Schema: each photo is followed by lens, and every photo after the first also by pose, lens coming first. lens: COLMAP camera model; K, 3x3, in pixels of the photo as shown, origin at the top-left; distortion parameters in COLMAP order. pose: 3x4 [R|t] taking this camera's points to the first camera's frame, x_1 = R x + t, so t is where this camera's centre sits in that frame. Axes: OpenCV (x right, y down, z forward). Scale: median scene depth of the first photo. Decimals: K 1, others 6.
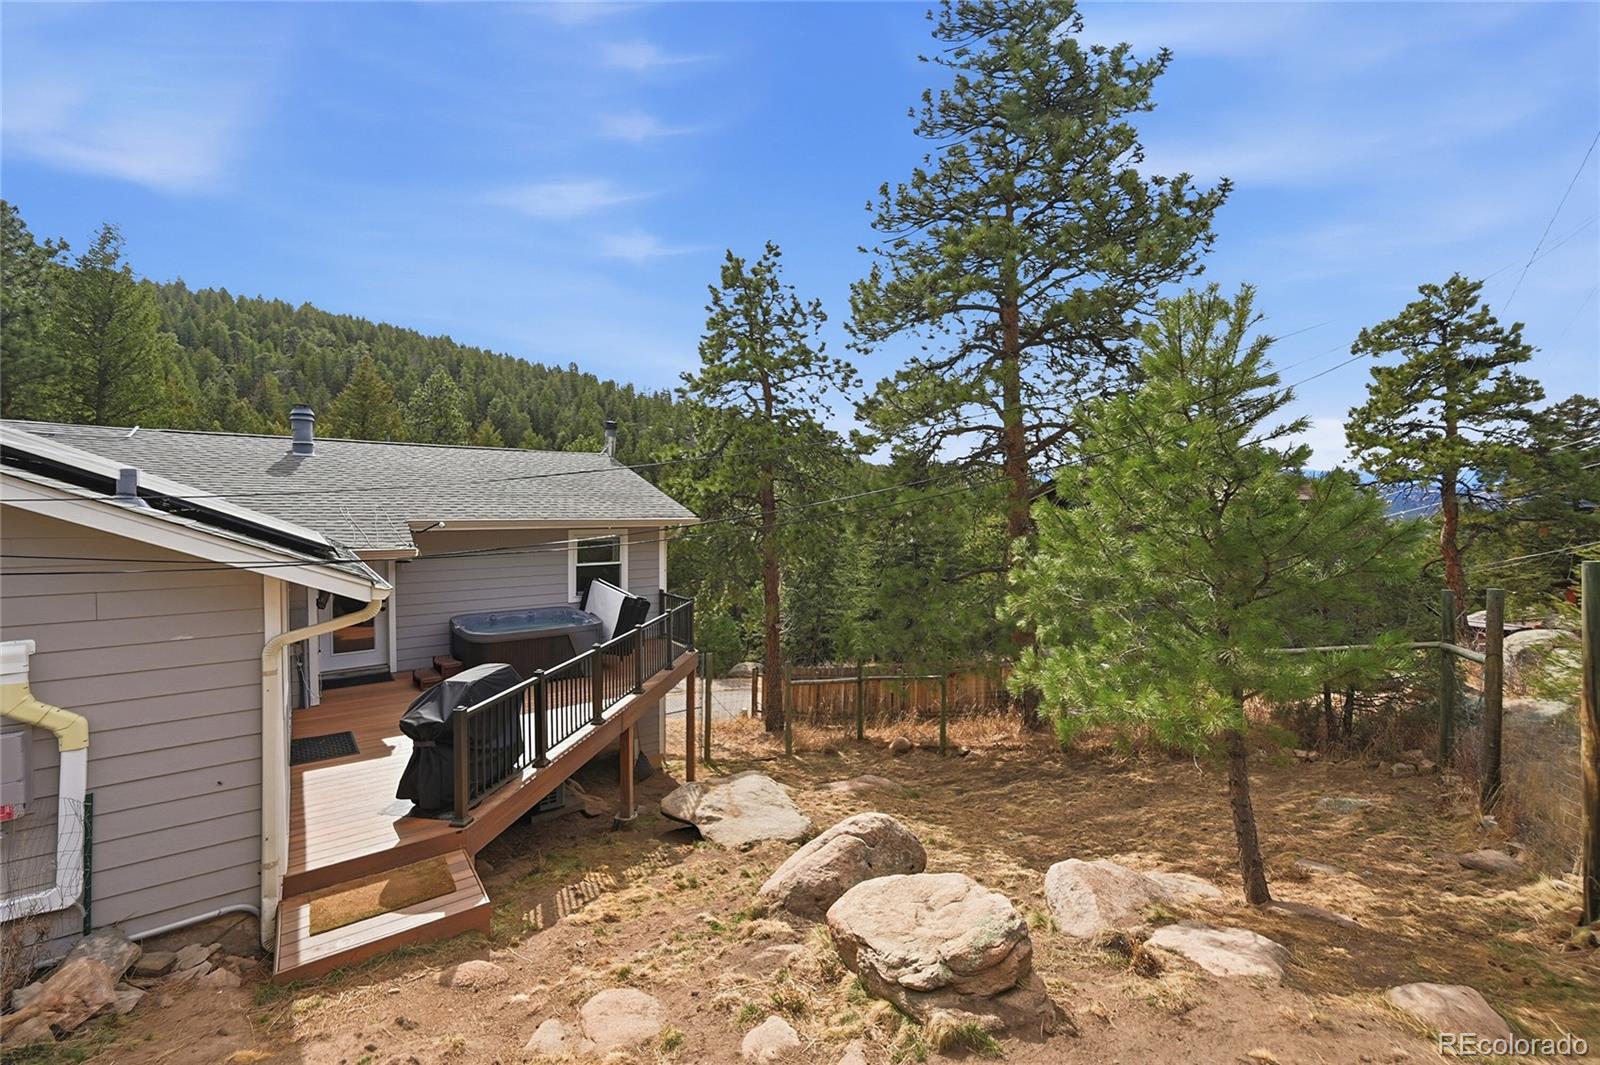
lens RADIAL K [[640.7, 0, 794.5], [0, 640.7, 531.7], [0, 0, 1]] dist [0.001772, 0.000087]
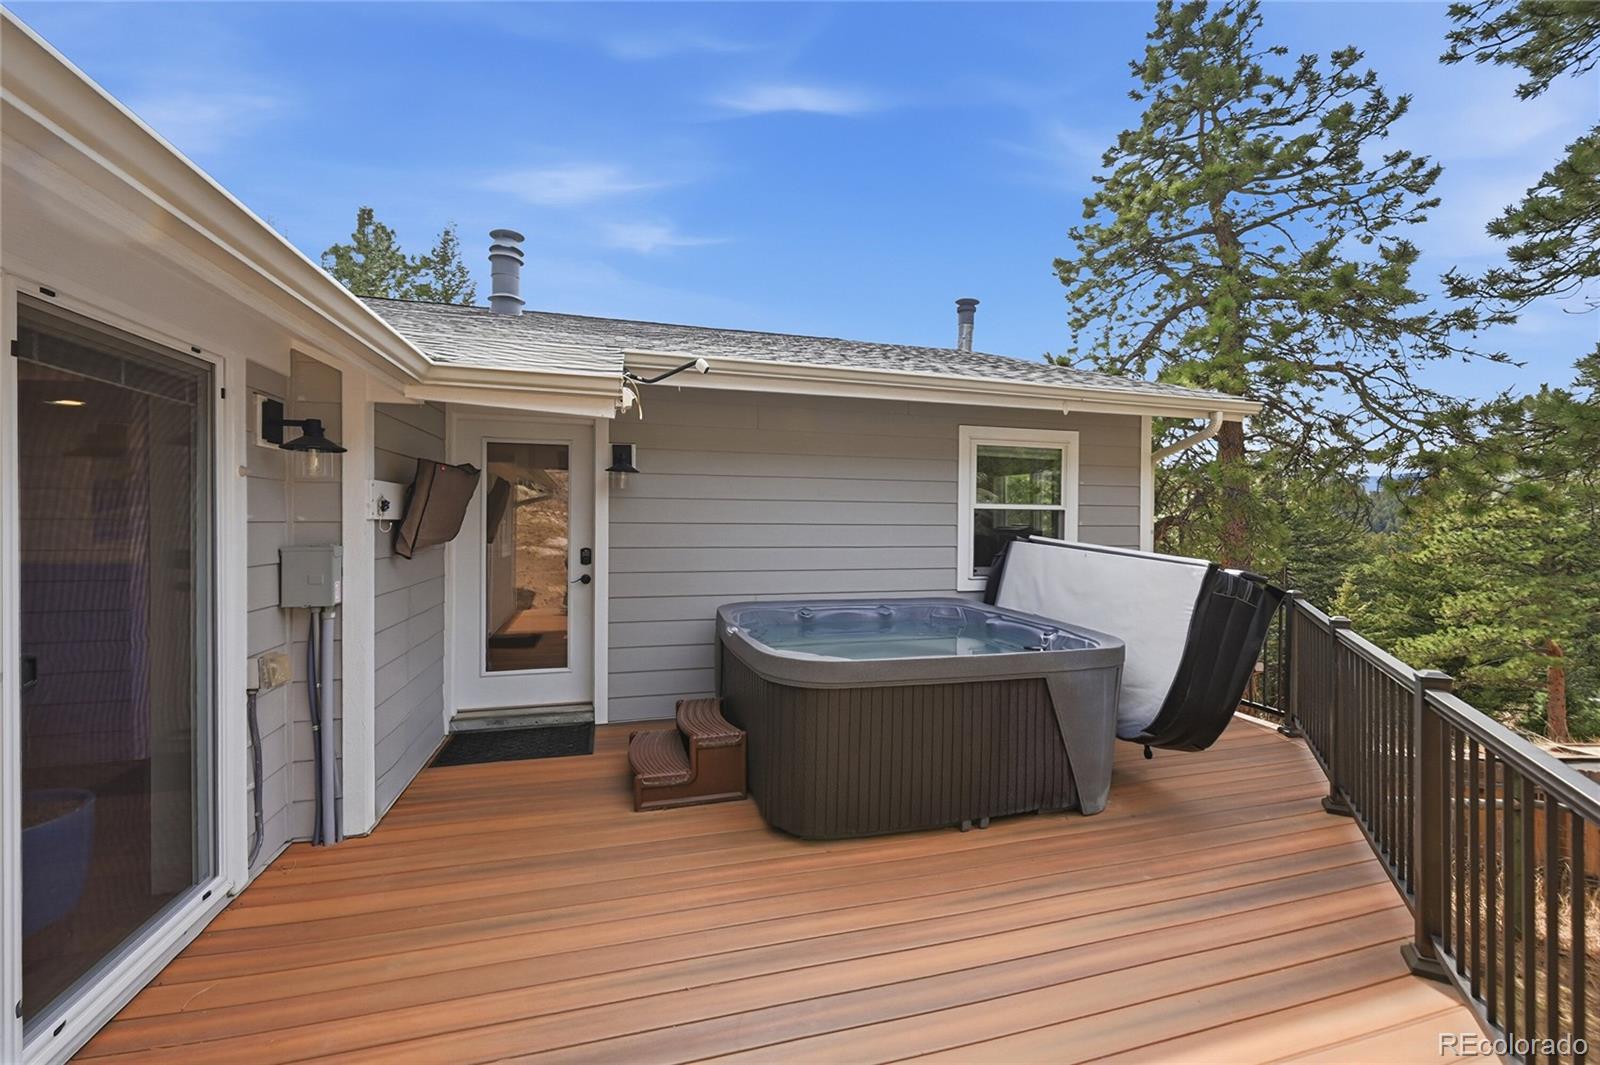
lens RADIAL K [[640.7, 0, 803.8], [0, 640.7, 530.2], [0, 0, 1]] dist [0.001772, 0.000087]
pose [[0.930872, 0.007406, -0.365270, -0.317583], [-0.016635, 0.999617, -0.022126, 0.088218], [0.364966, 0.026673, 0.930639, 0.601981]]
